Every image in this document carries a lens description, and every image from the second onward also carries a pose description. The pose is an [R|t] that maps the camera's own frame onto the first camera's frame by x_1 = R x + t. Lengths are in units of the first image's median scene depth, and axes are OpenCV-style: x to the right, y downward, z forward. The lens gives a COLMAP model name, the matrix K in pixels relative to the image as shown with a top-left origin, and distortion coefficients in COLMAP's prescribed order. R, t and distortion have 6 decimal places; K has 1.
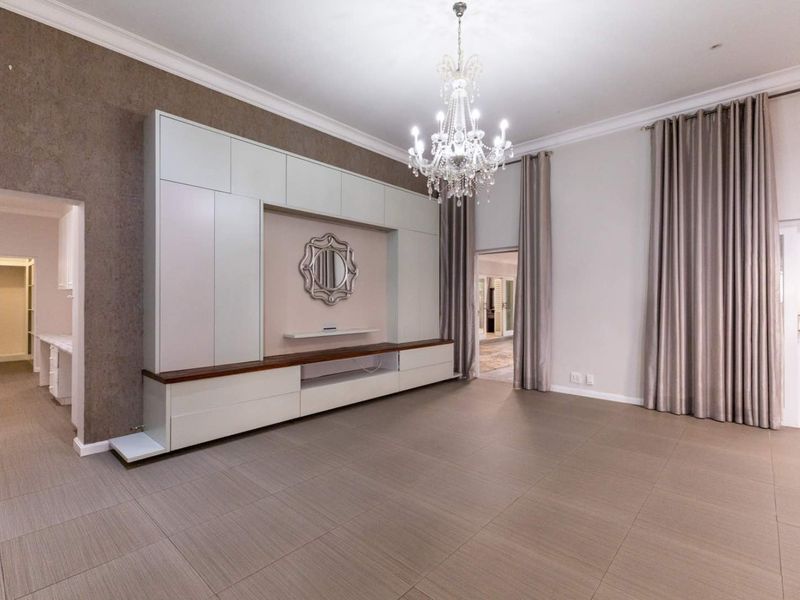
lens RADIAL K [[387.6, 0, 400.0], [0, 387.6, 300.0], [0, 0, 1]] dist [0.000621, 0.000418]
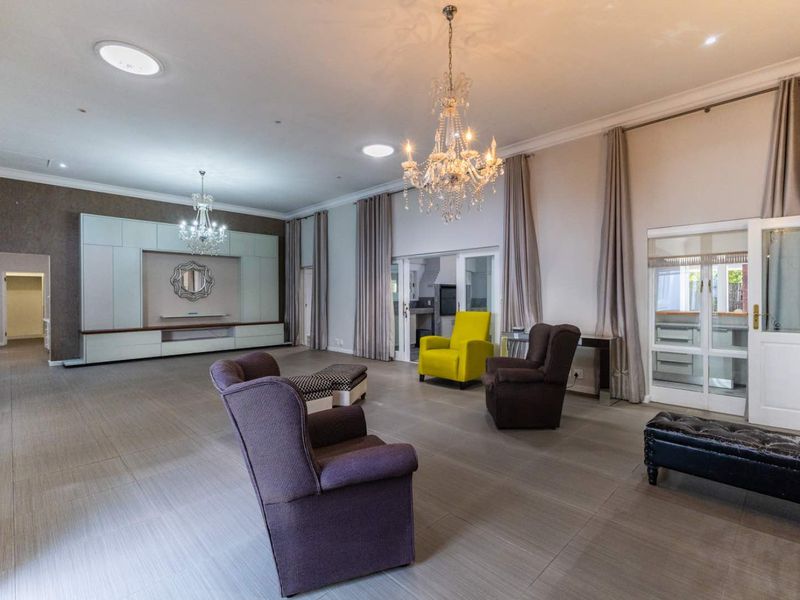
lens RADIAL K [[392.3, 0, 400.0], [0, 392.3, 300.0], [0, 0, 1]] dist [0.007889, -0.000407]
pose [[0.998599, -0.004045, -0.052764, 1.009029], [0.004440, 0.999963, 0.007367, 0.001280], [0.052732, -0.007591, 0.998580, -0.897441]]
